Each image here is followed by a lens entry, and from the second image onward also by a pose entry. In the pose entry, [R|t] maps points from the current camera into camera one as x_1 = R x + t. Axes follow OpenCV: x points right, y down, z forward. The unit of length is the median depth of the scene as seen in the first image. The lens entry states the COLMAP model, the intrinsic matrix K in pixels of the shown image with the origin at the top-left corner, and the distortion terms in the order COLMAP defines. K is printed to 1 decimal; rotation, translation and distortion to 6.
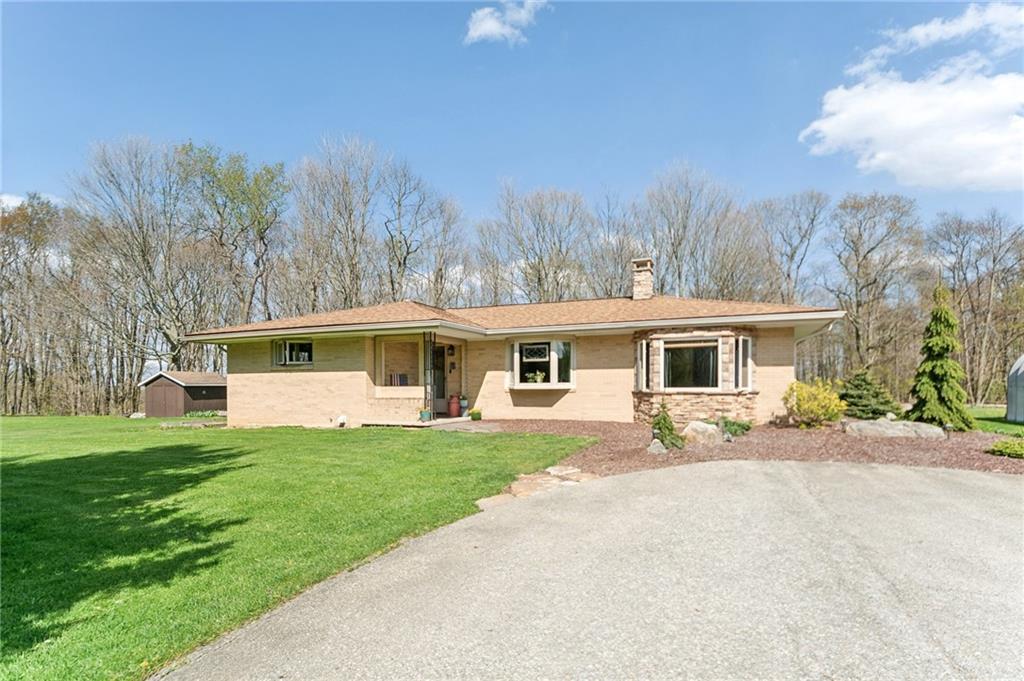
lens RADIAL K [[463.3, 0, 551.3], [0, 463.3, 387.8], [0, 0, 1]] dist [0.001395, -0.000192]
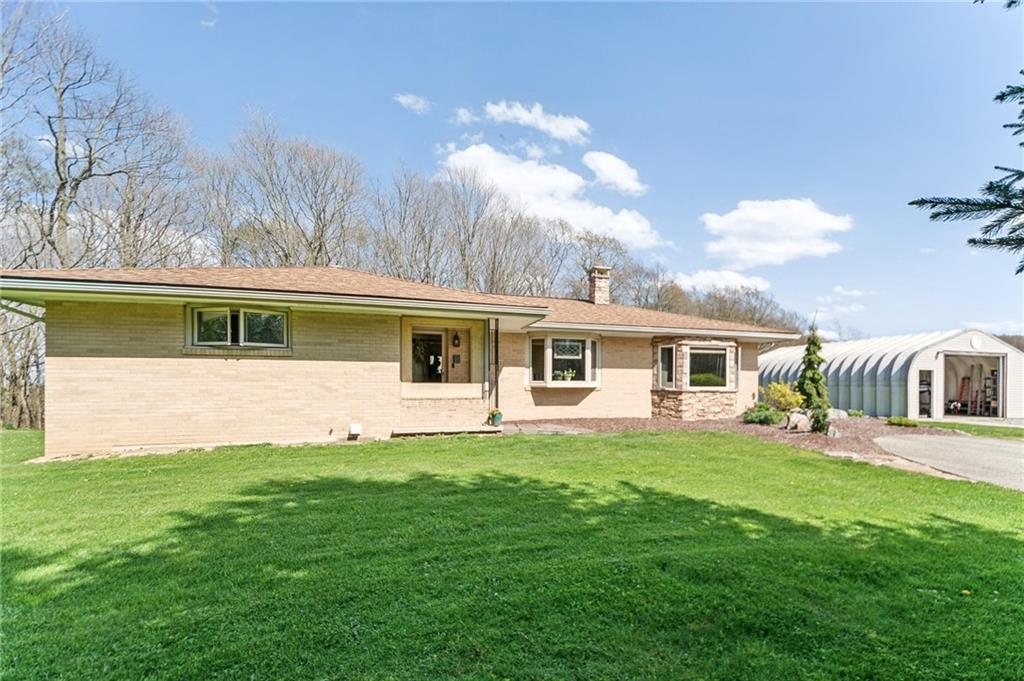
lens RADIAL K [[463.3, 0, 551.3], [0, 463.3, 387.8], [0, 0, 1]] dist [0.001395, -0.000192]
pose [[0.779151, 0.002104, 0.626833, -0.666800], [-0.006467, 0.999968, 0.004681, -0.000465], [-0.626804, -0.007701, 0.779139, 0.265508]]
